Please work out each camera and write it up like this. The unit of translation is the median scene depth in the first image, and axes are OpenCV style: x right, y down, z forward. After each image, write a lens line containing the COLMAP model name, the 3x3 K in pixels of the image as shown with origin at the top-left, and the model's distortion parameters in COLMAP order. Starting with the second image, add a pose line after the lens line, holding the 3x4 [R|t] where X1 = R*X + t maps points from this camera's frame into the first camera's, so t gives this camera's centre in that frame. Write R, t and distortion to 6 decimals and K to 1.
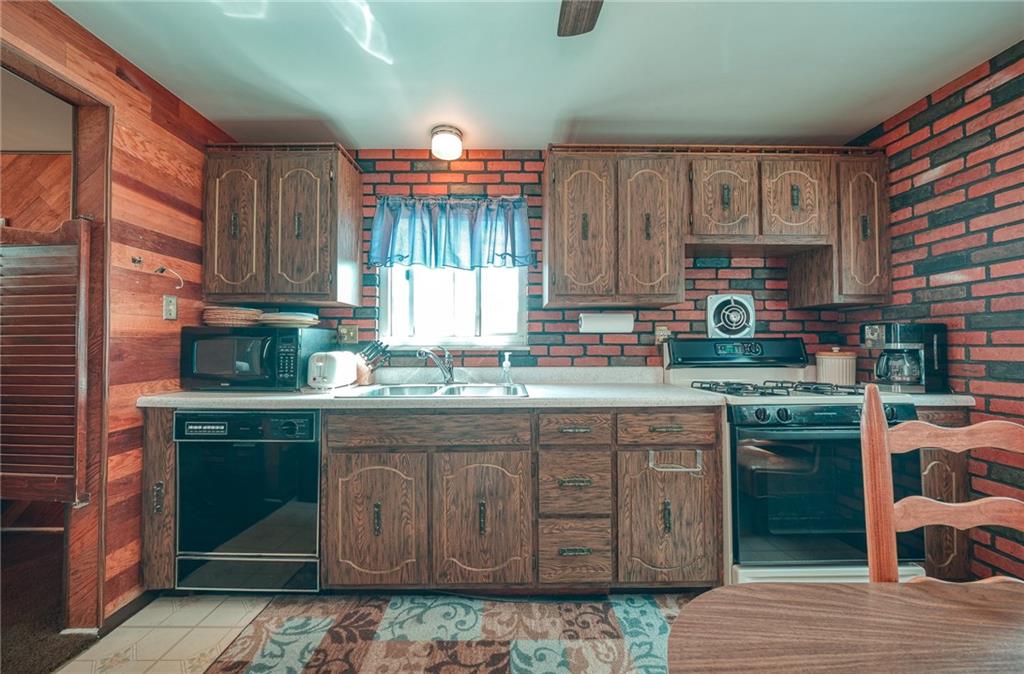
lens RADIAL K [[368.4, 0, 510.2], [0, 368.4, 337.7], [0, 0, 1]] dist [-0.009085, 0.000181]
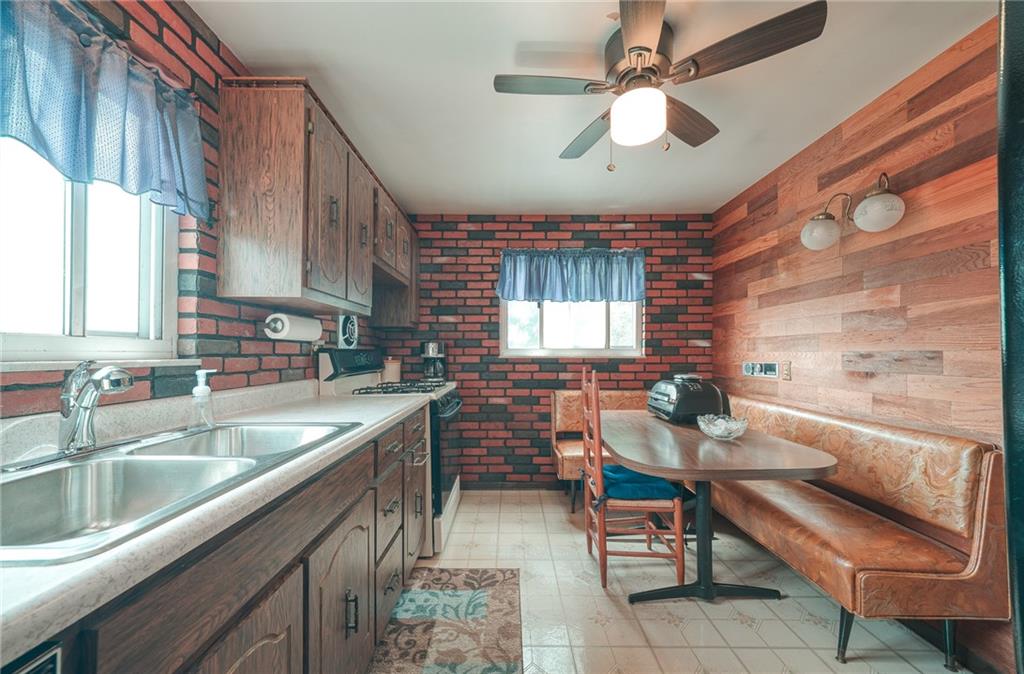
lens RADIAL K [[380.8, 0, 506.9], [0, 380.8, 350.1], [0, 0, 1]] dist [-0.001617, 0.000016]
pose [[0.011949, 0.010909, 0.999869, -0.694844], [-0.021489, 0.999712, -0.010650, 0.008359], [-0.999698, -0.021359, 0.012180, 0.640382]]
